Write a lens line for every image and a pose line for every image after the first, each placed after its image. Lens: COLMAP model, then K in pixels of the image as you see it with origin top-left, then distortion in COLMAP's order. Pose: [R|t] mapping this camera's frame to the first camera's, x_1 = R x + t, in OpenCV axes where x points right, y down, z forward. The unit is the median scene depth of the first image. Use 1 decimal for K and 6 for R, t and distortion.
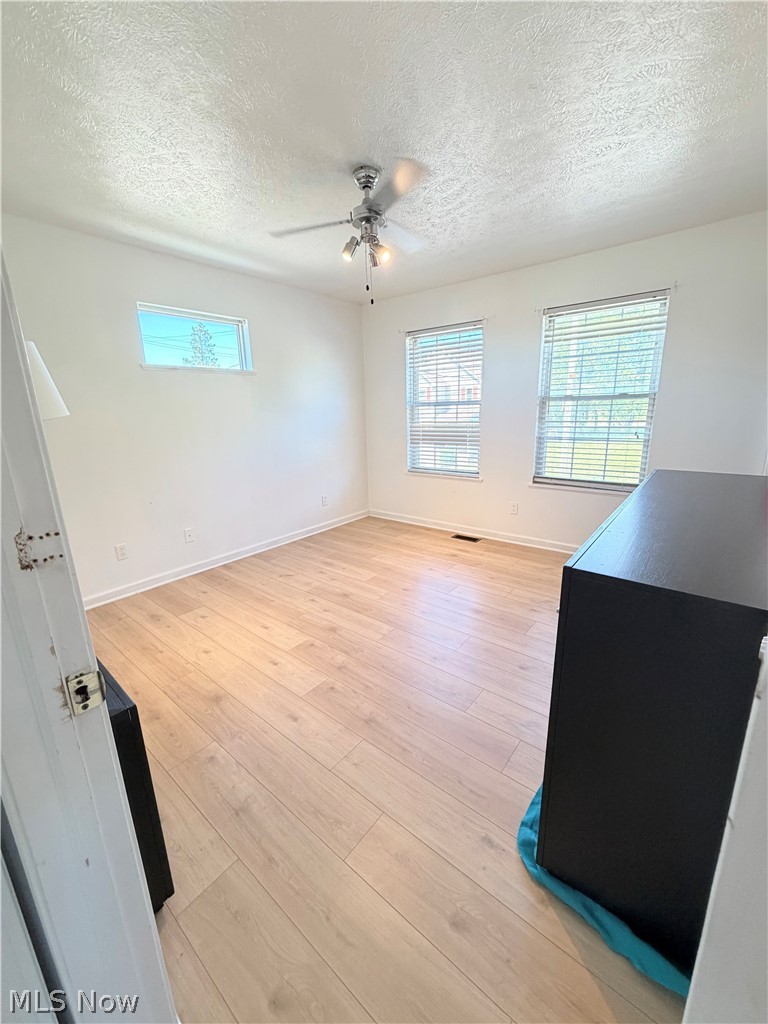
lens RADIAL K [[407.1, 0, 385.6], [0, 407.1, 508.4], [0, 0, 1]] dist [-0.000460, 0.000247]
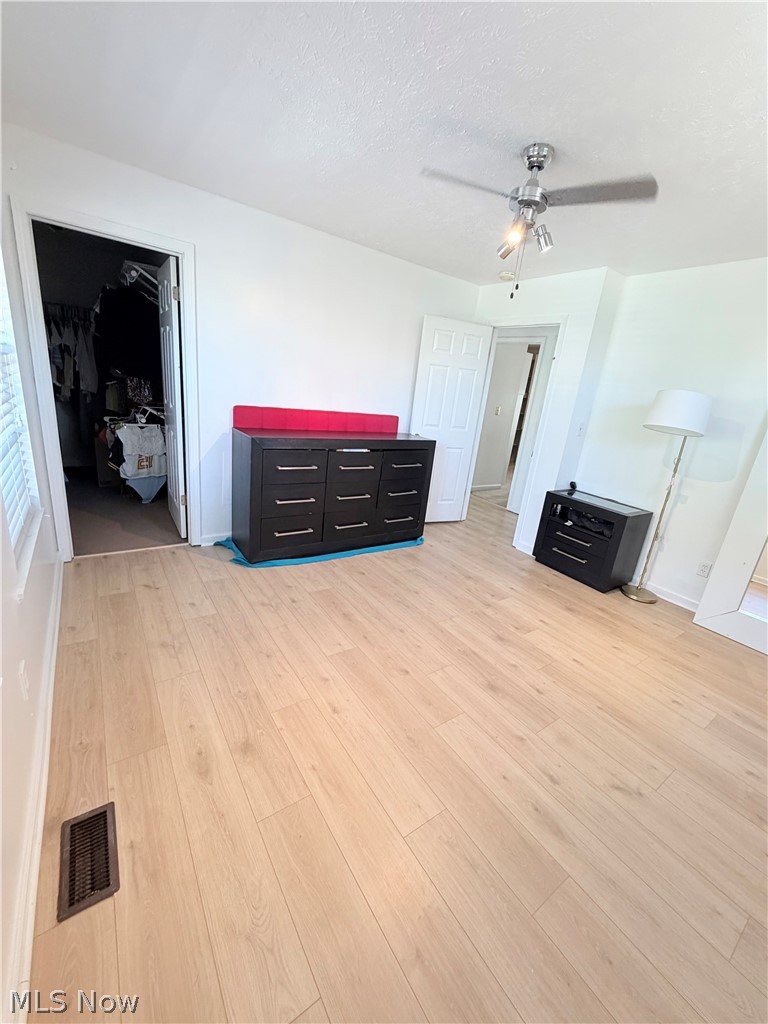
lens RADIAL K [[407.1, 0, 380.5], [0, 407.1, 511.6], [0, 0, 1]] dist [-0.000460, 0.000247]
pose [[-0.954765, -0.162060, 0.249318, -0.044405], [-0.012745, 0.859970, 0.510186, -0.433478], [-0.297087, 0.483930, -0.823135, 1.629848]]
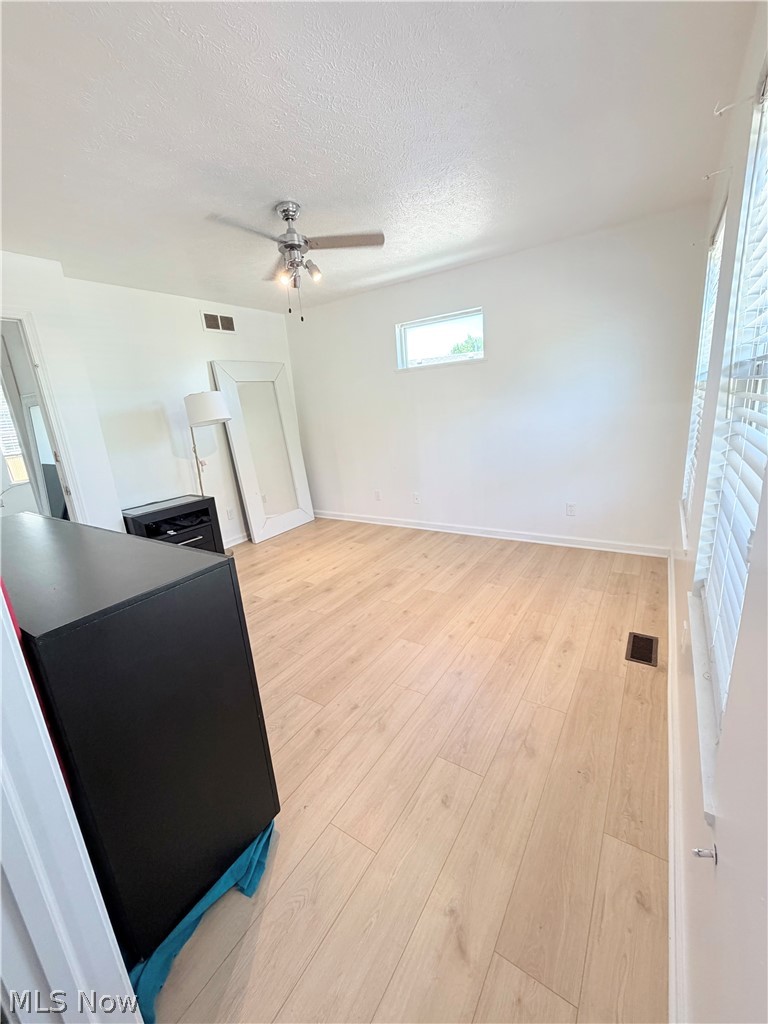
lens RADIAL K [[407.1, 0, 388.5], [0, 407.1, 510.8], [0, 0, 1]] dist [-0.000460, 0.000247]
pose [[0.098402, 0.270766, -0.957603, 0.944132], [-0.169856, 0.952722, 0.251932, -0.258432], [0.980544, 0.137865, 0.139741, 0.908234]]
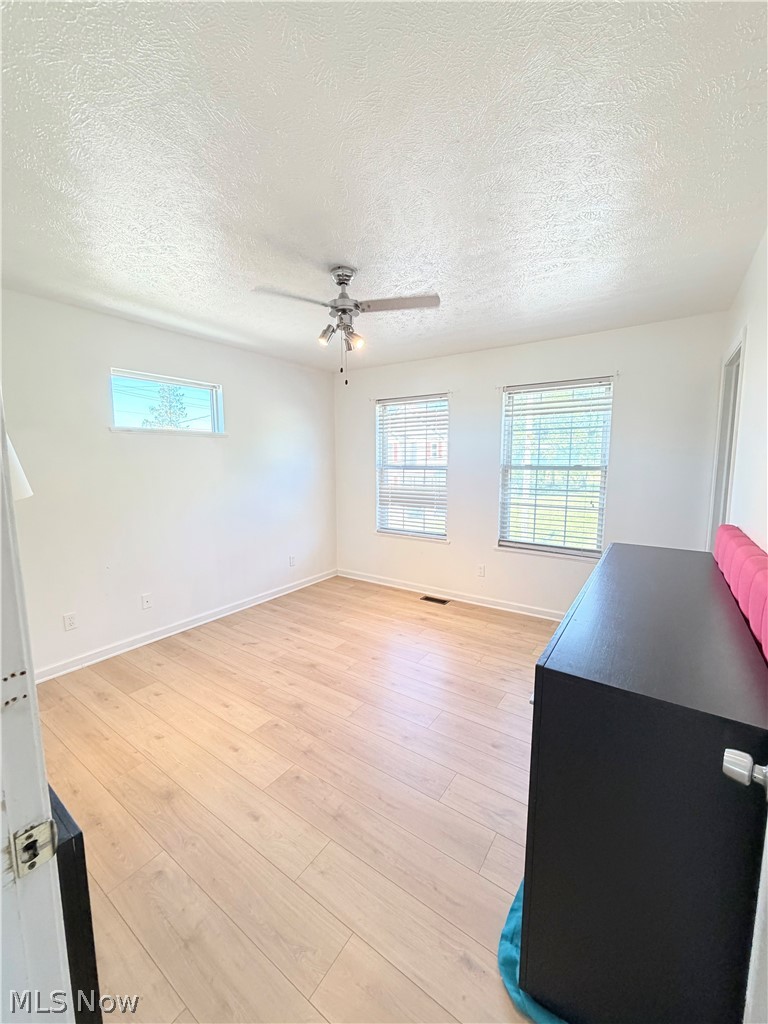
lens RADIAL K [[407.1, 0, 385.6], [0, 407.1, 508.3], [0, 0, 1]] dist [-0.000460, 0.000247]
pose [[0.996649, 0.013386, 0.080691, -0.009793], [-0.003394, 0.992436, -0.122714, -0.042360], [-0.081723, 0.122029, 0.989156, -0.011055]]
